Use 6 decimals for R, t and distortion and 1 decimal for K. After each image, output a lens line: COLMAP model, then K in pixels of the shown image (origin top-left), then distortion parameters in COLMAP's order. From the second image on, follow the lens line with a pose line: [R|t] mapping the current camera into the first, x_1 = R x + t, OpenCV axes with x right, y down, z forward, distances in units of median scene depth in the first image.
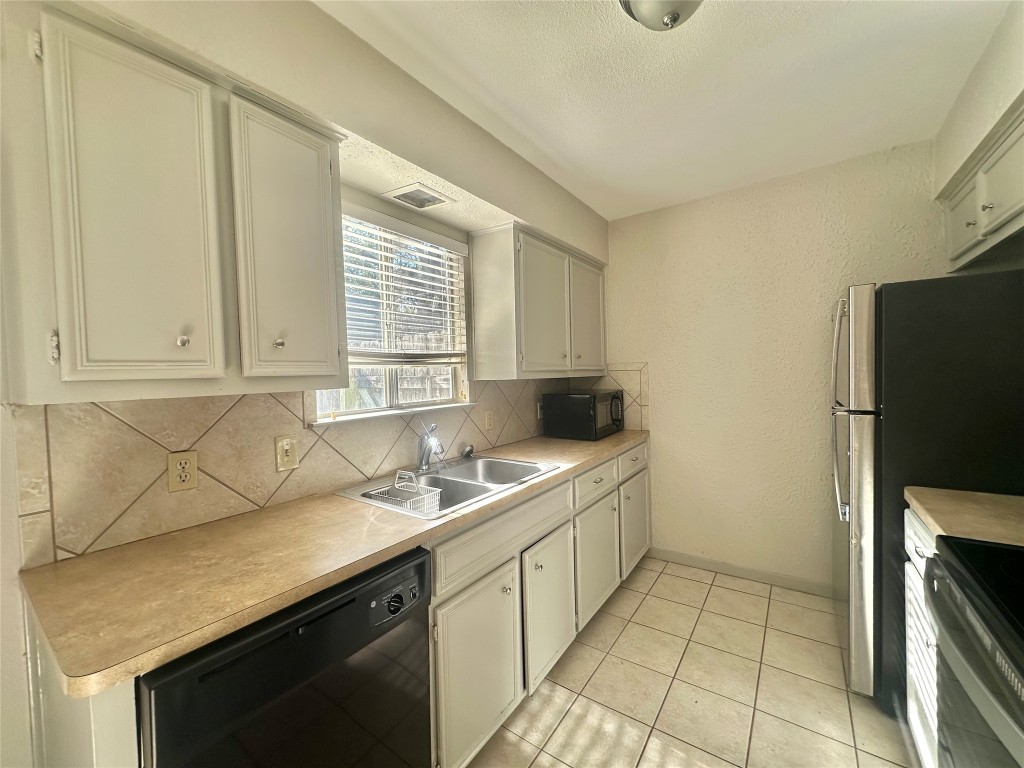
lens RADIAL K [[408.0, 0, 513.2], [0, 408.0, 384.6], [0, 0, 1]] dist [0.000202, 0.000220]
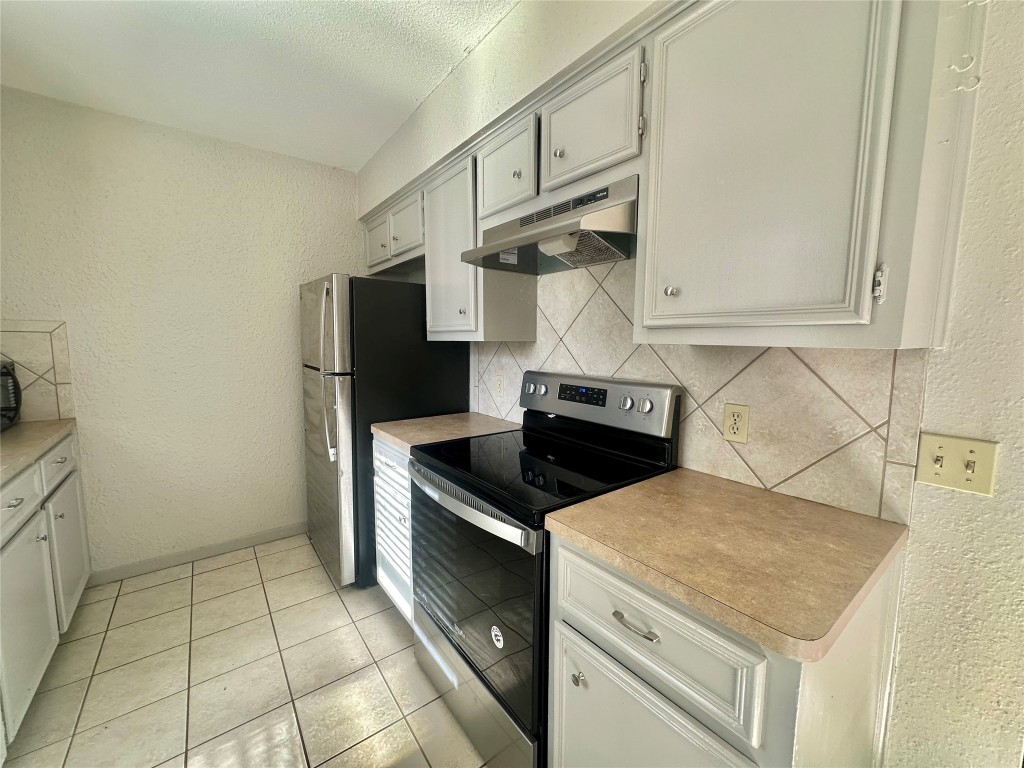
lens RADIAL K [[408.0, 0, 513.2], [0, 408.0, 384.6], [0, 0, 1]] dist [0.000202, 0.000220]
pose [[0.295542, -0.067886, 0.952915, -0.179187], [0.003492, 0.997542, 0.069982, 0.010411], [-0.955323, -0.017355, 0.295053, 0.084054]]
